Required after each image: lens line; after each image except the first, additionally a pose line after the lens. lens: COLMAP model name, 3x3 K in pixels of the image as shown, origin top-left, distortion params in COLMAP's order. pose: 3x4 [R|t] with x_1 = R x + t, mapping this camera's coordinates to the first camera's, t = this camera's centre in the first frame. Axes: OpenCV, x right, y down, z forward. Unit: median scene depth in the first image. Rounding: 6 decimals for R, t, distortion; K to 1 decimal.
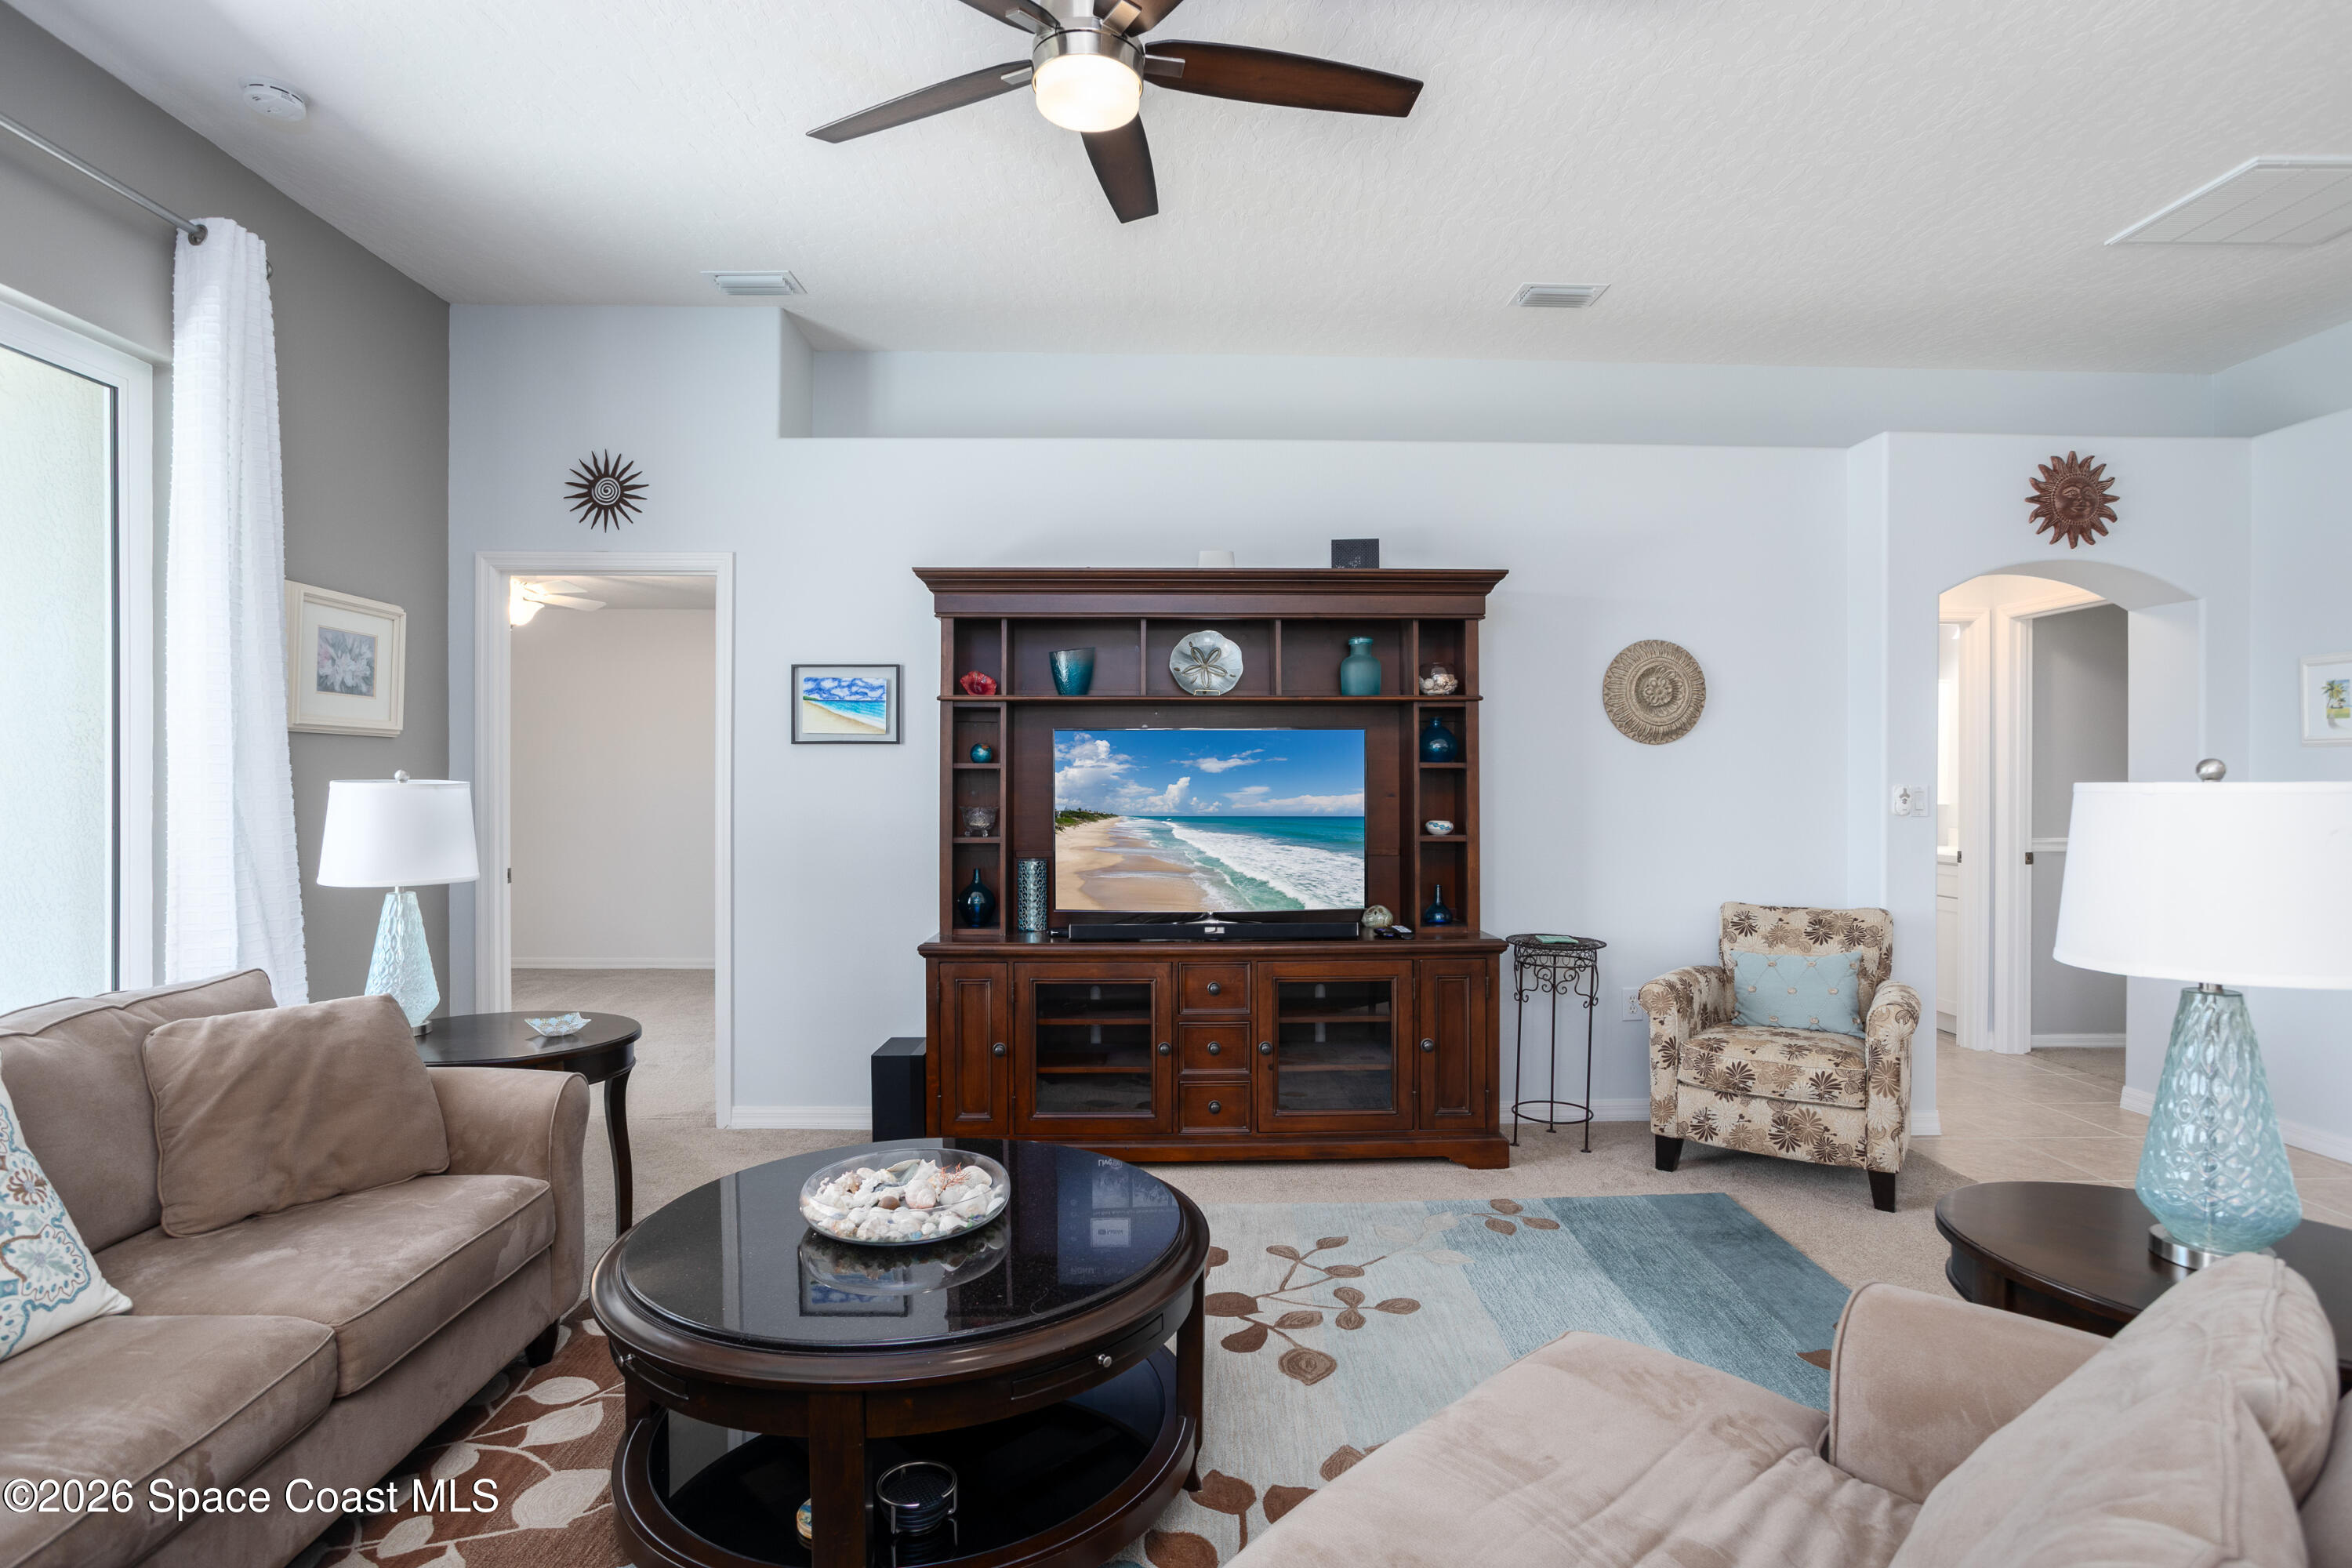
lens RADIAL K [[1175.5, 0, 1188.8], [0, 1175.5, 784.5], [0, 0, 1]] dist [-0.026705, 0.007308]
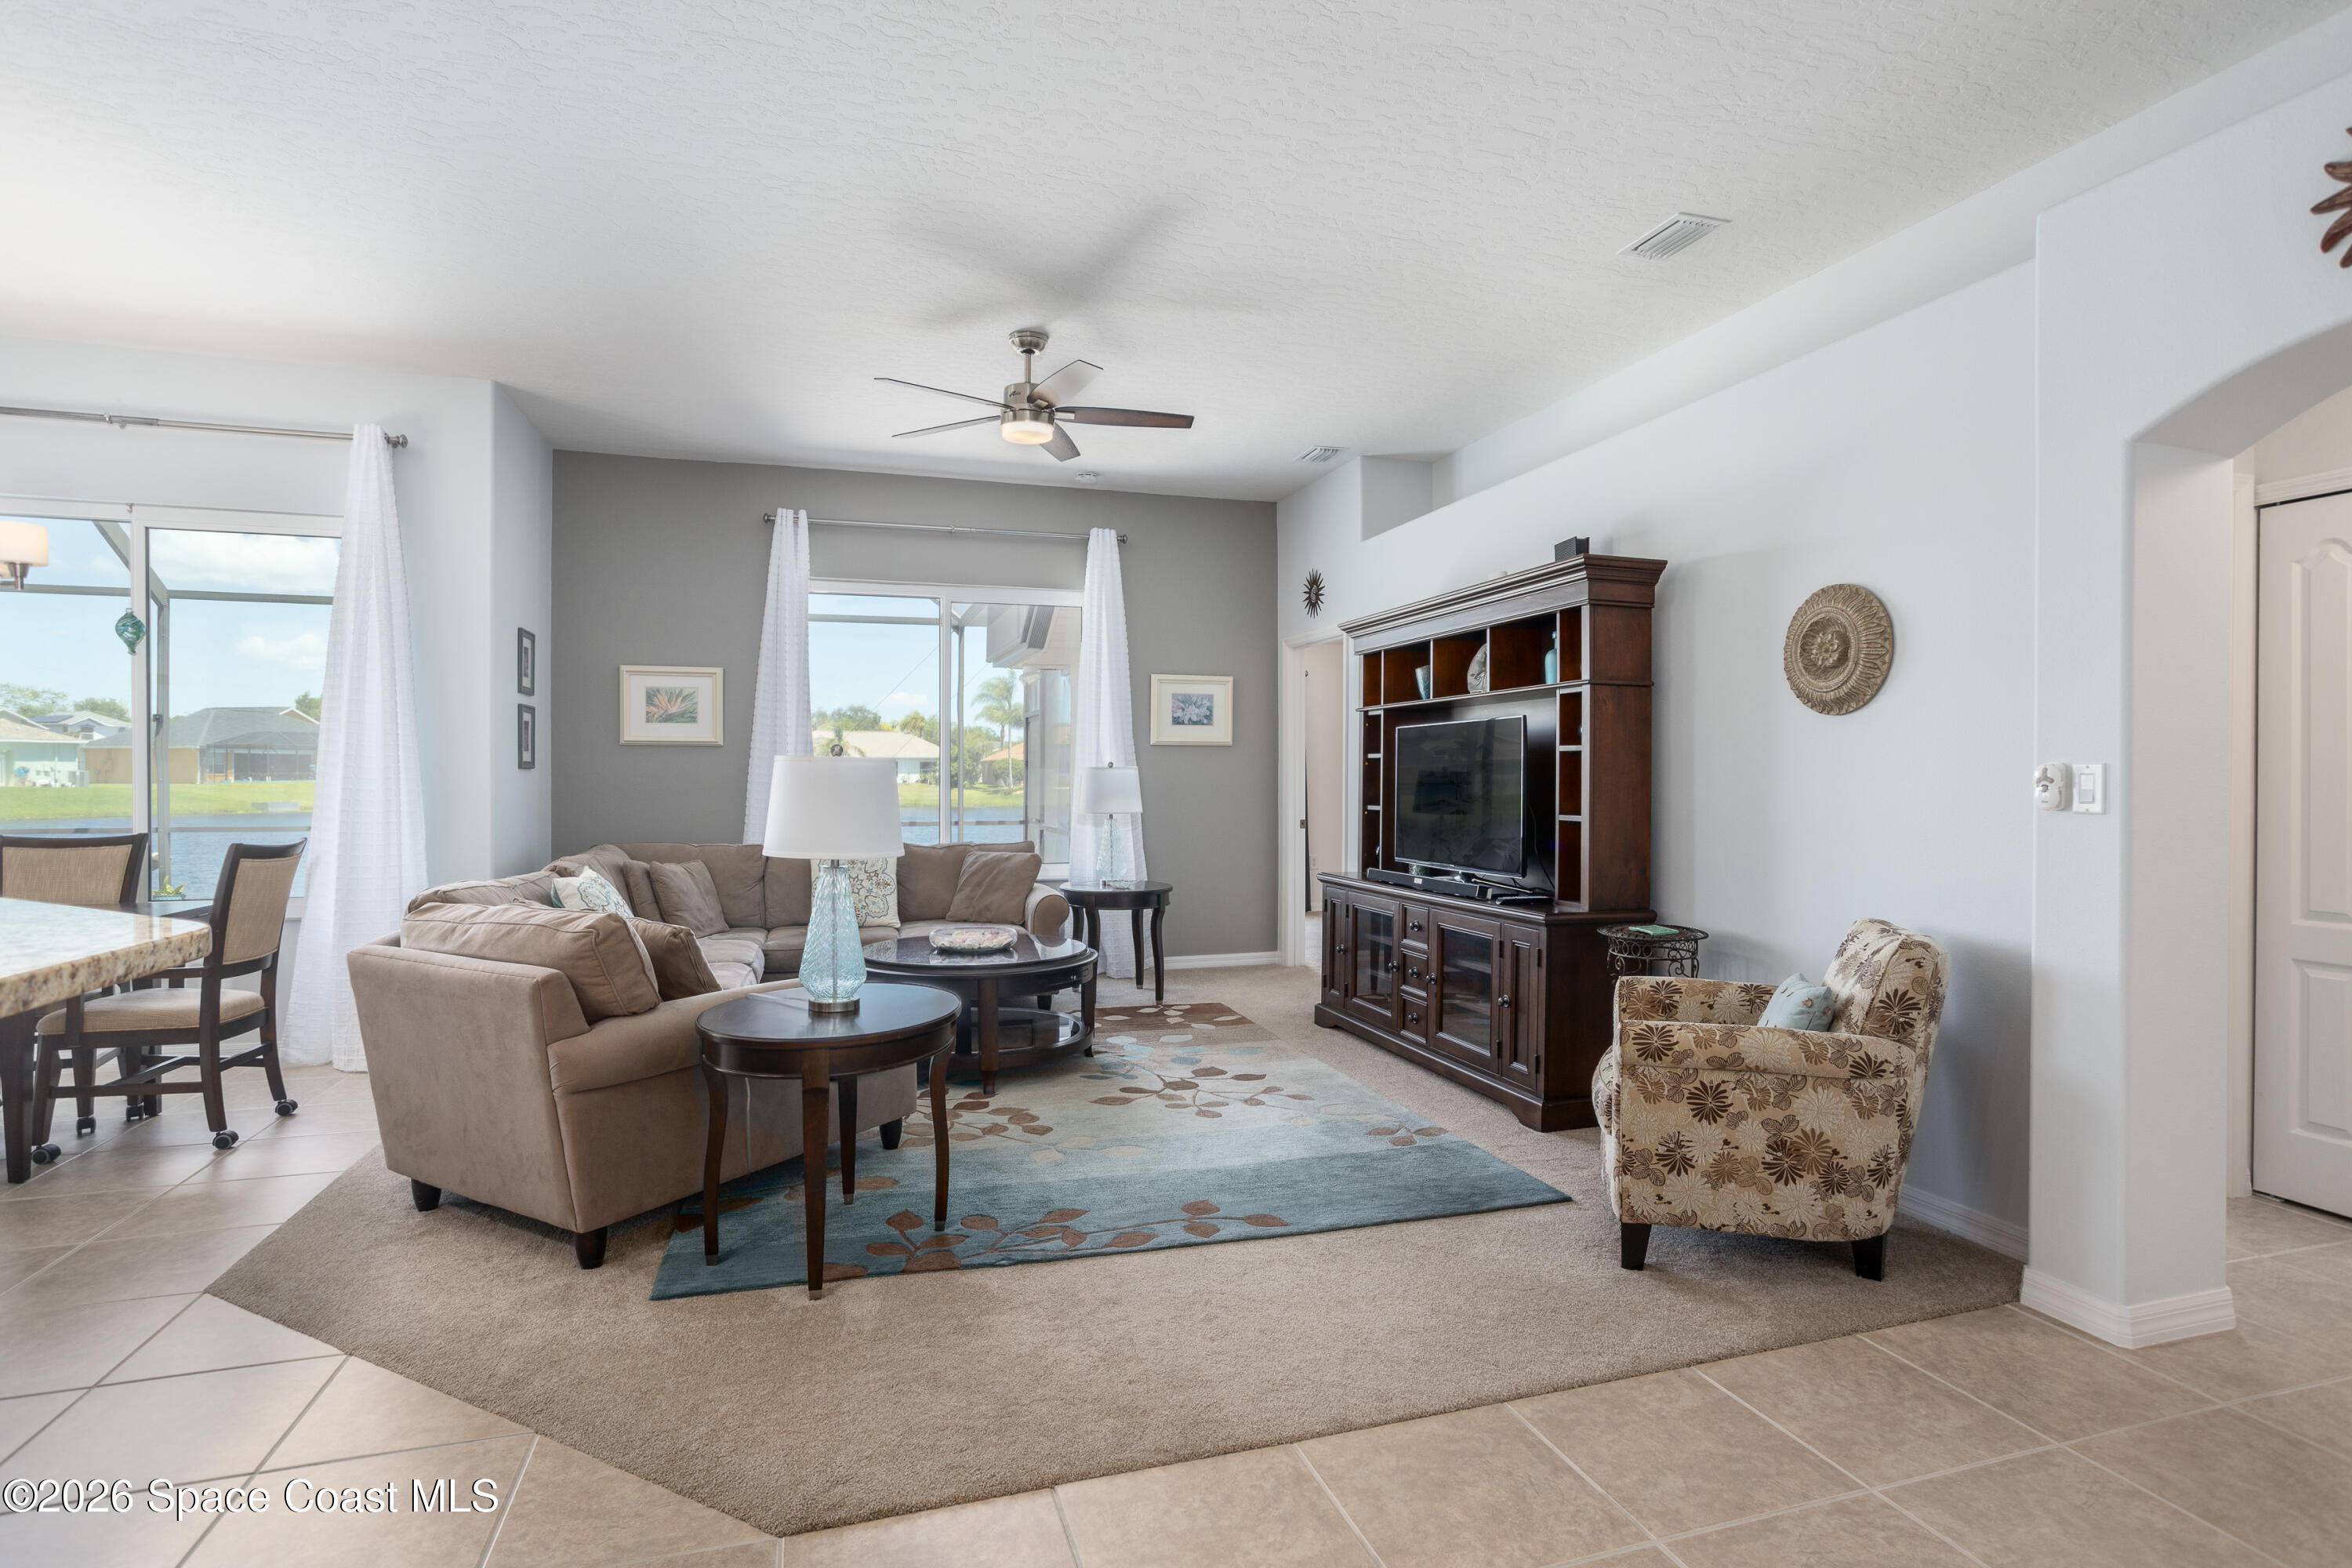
lens RADIAL K [[1175.5, 0, 1233.4], [0, 1175.5, 784.5], [0, 0, 1]] dist [-0.026705, 0.007308]
pose [[0.300473, 0.008510, -0.953752, 1.084496], [-0.000352, 0.999961, 0.008811, 0.006942], [0.953790, -0.002311, 0.300464, 0.387598]]
